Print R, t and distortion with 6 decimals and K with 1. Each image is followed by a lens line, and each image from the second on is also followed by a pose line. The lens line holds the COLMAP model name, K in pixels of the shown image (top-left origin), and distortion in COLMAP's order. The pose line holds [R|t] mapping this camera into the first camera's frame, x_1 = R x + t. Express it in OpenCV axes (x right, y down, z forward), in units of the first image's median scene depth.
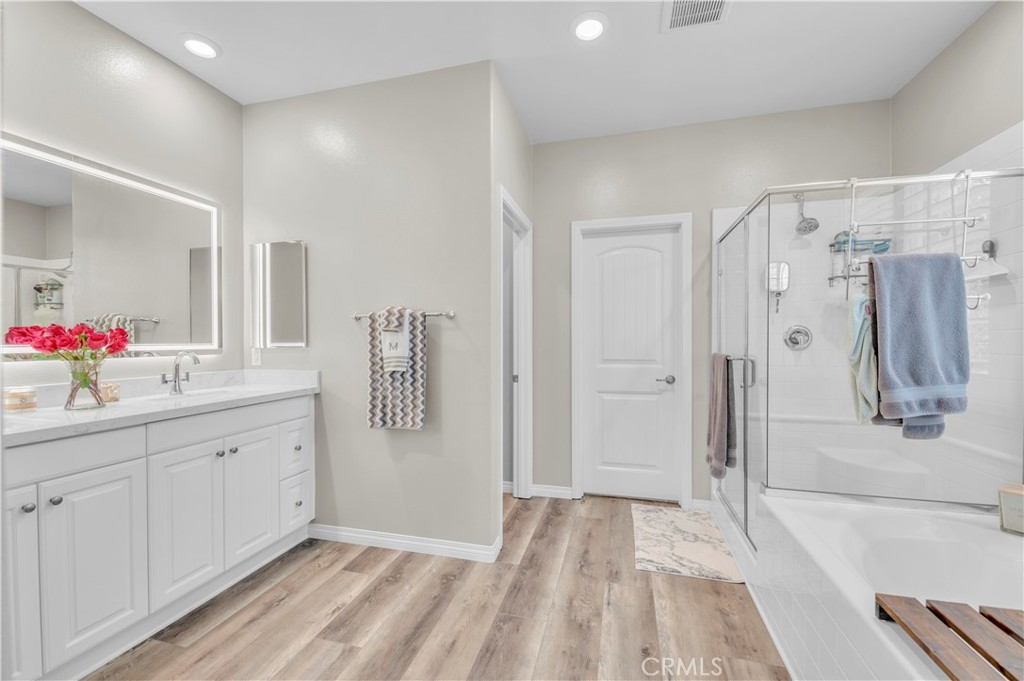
lens RADIAL K [[411.7, 0, 512.0], [0, 411.7, 340.5], [0, 0, 1]] dist [0.002195, 0.000236]
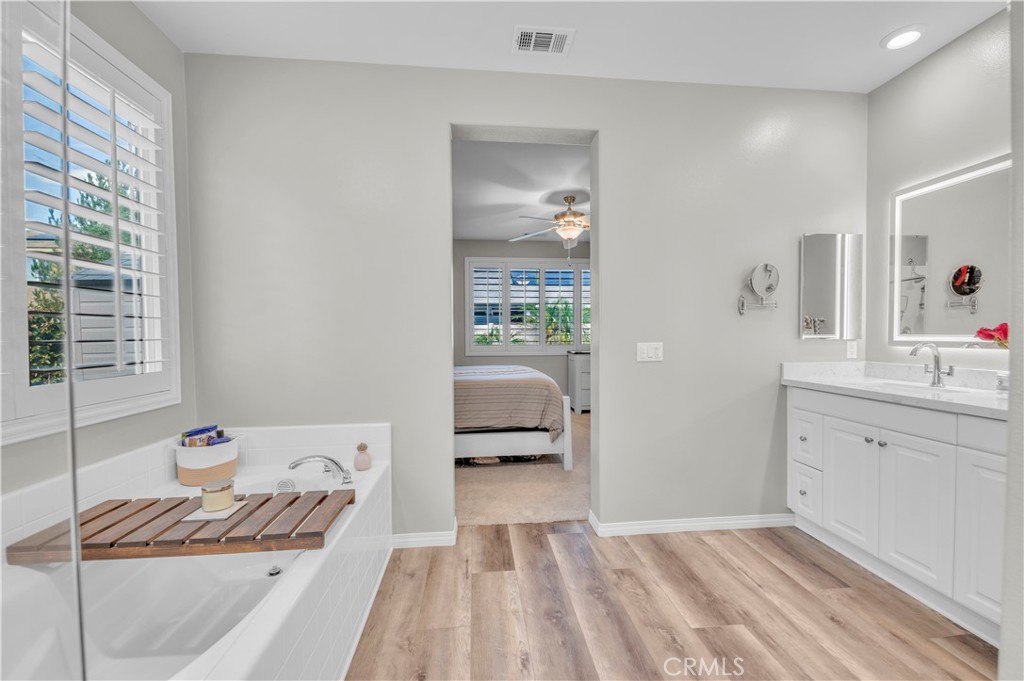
lens RADIAL K [[411.7, 0, 512.0], [0, 411.7, 340.5], [0, 0, 1]] dist [0.002195, 0.000236]
pose [[-0.936846, 0.024029, -0.348916, 0.501391], [0.017820, 0.999621, 0.020993, -0.019572], [0.349288, 0.013449, -0.936919, 1.611022]]
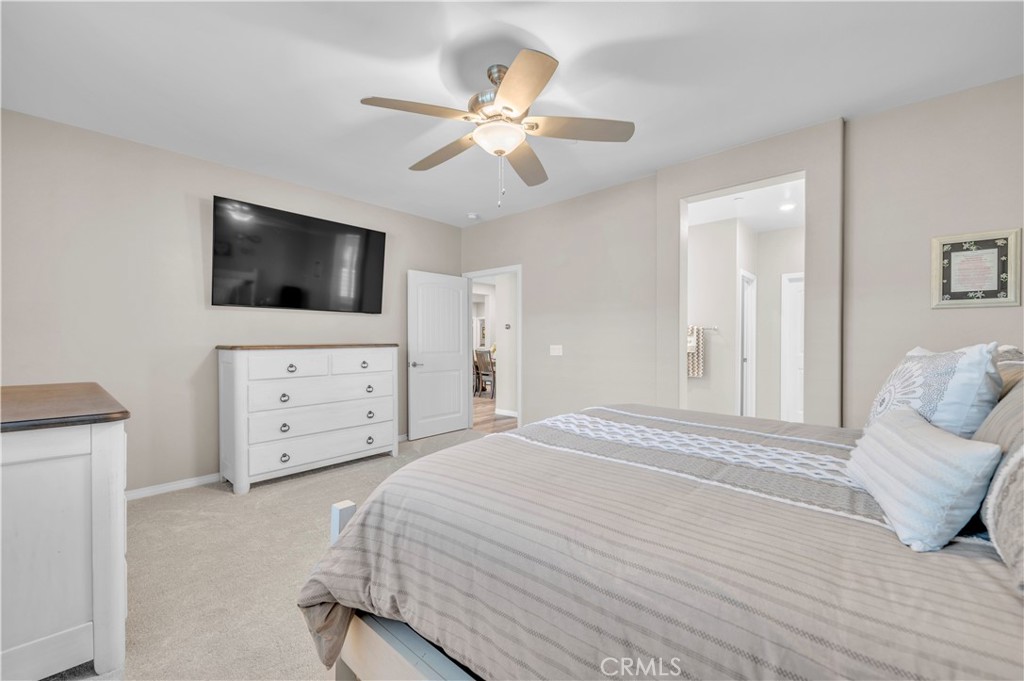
lens RADIAL K [[411.7, 0, 512.0], [0, 411.7, 340.5], [0, 0, 1]] dist [0.002195, 0.000236]
pose [[0.891805, 0.009781, -0.452314, -0.104964], [-0.007507, 0.999949, 0.006822, -0.002458], [0.452357, -0.002689, 0.891833, -1.336274]]
